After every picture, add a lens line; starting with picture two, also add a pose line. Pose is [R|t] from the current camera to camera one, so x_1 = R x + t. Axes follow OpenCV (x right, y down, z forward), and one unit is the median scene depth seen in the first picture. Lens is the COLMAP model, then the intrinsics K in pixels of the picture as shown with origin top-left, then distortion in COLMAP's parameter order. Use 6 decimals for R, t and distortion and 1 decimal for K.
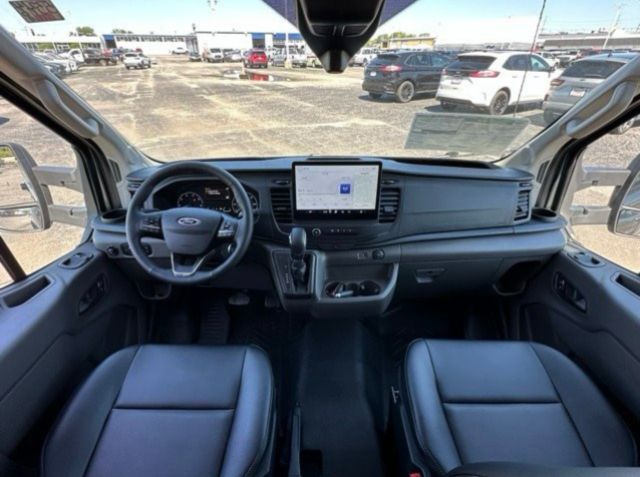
lens RADIAL K [[327.0, 0, 318.8], [0, 327.0, 239.6], [0, 0, 1]] dist [0.000396, 0.000035]
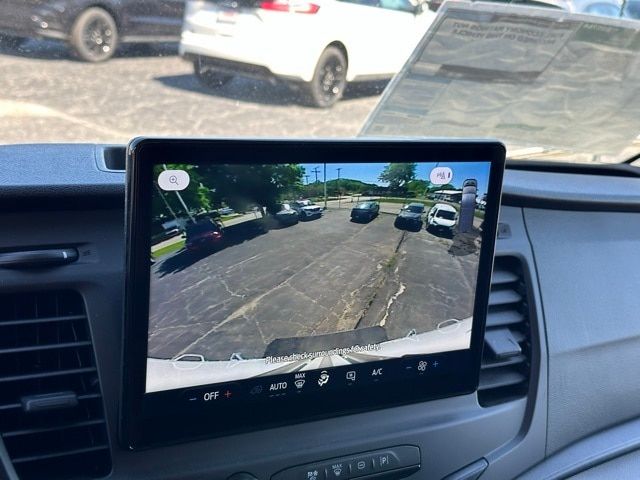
lens RADIAL K [[895.8, 0, 320.0], [0, 895.8, 240.0], [0, 0, 1]] dist [0.134024, -0.080427]
pose [[0.868203, -0.044485, 0.494211, -0.207178], [0.150763, 0.972539, -0.177311, -0.062749], [-0.472752, 0.228450, 0.851068, 0.439396]]
